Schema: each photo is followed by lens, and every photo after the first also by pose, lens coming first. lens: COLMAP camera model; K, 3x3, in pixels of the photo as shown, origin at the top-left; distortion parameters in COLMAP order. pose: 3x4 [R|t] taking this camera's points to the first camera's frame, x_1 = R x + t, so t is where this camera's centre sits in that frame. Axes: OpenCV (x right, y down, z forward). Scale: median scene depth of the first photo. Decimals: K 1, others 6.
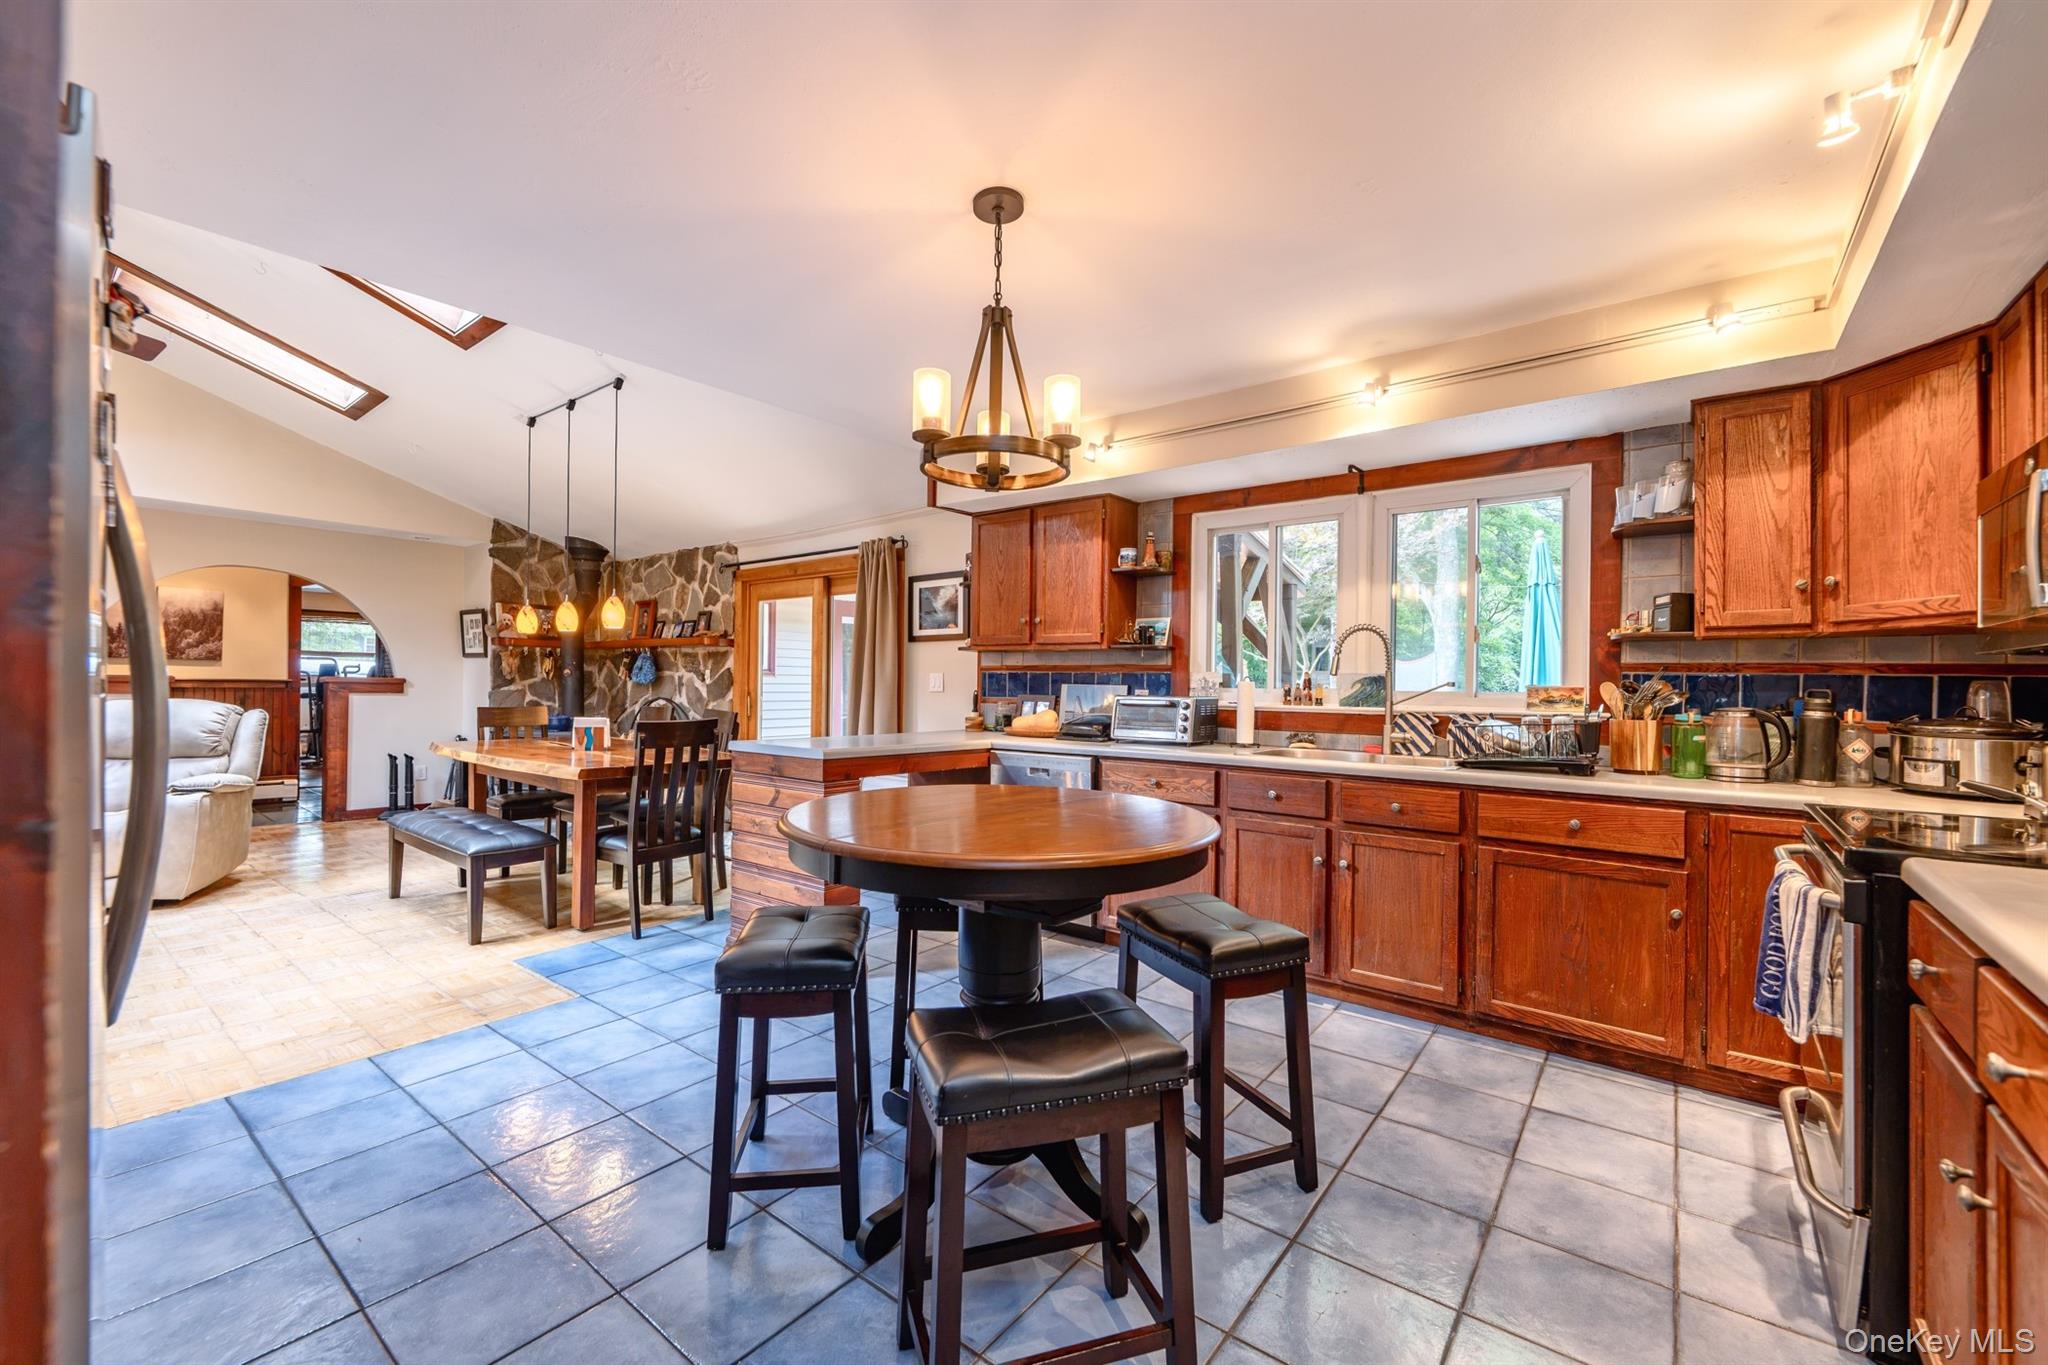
lens RADIAL K [[840.8, 0, 1042.7], [0, 840.8, 684.3], [0, 0, 1]] dist [0.013395, -0.004844]
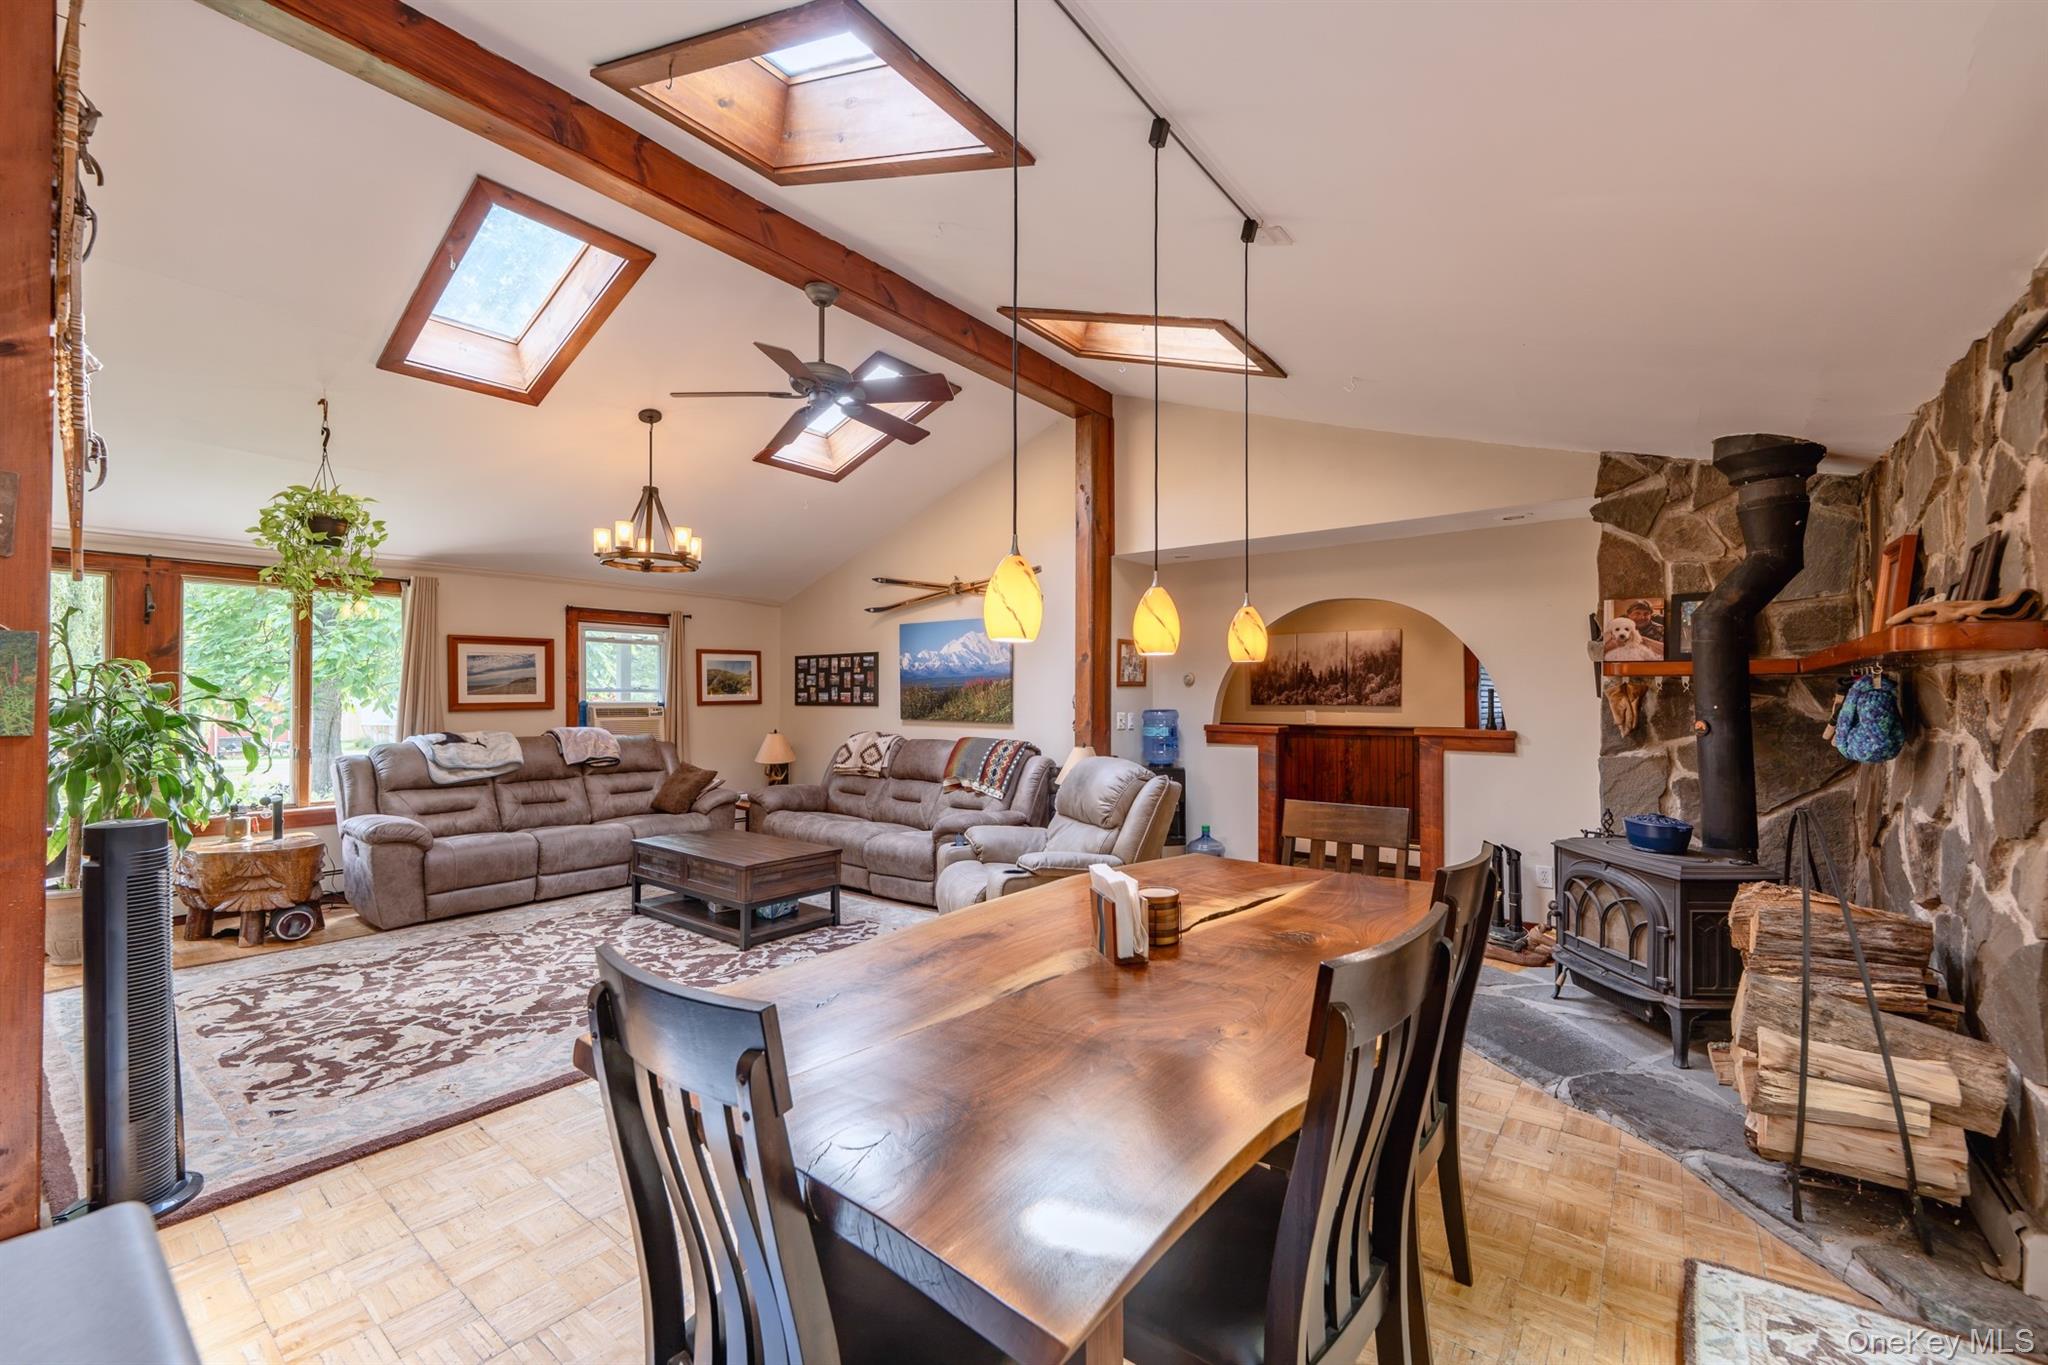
lens RADIAL K [[840.8, 0, 1025.0], [0, 840.8, 692.5], [0, 0, 1]] dist [0.013395, -0.004844]
pose [[-0.005720, -0.020334, -0.999777, -0.159566], [-0.004295, 0.999785, -0.020310, -0.038995], [0.999974, 0.004178, -0.005806, 1.076306]]
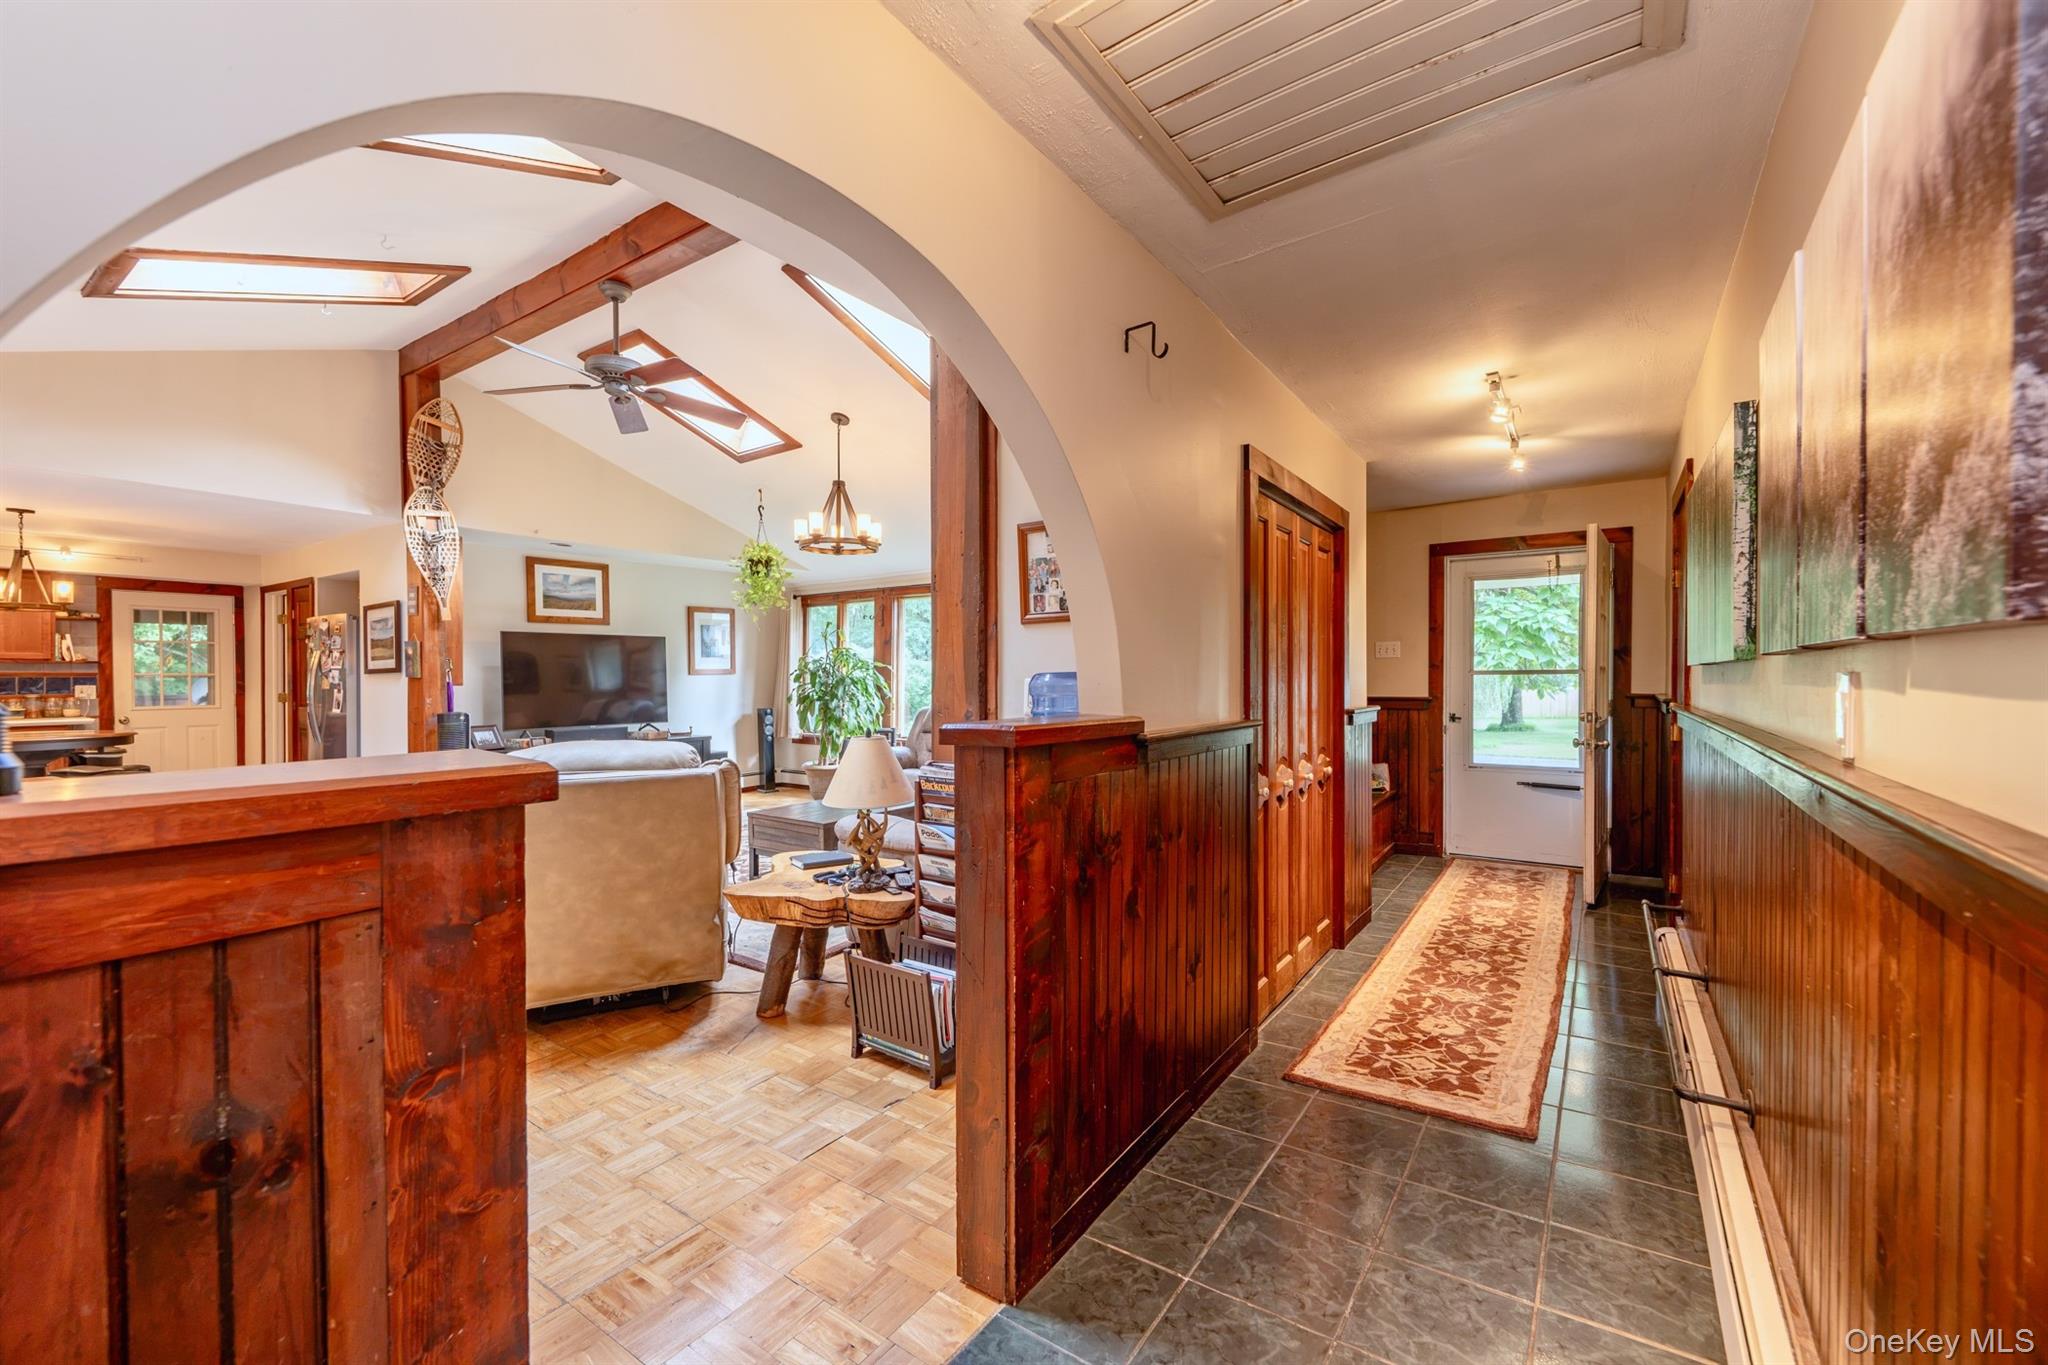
lens RADIAL K [[840.8, 0, 1030.4], [0, 840.8, 684.5], [0, 0, 1]] dist [0.013395, -0.004844]
pose [[-0.998568, -0.010882, -0.052379, -1.562802], [-0.011443, 0.999880, 0.010416, -0.036065], [0.052259, 0.011000, -0.998573, 1.921432]]
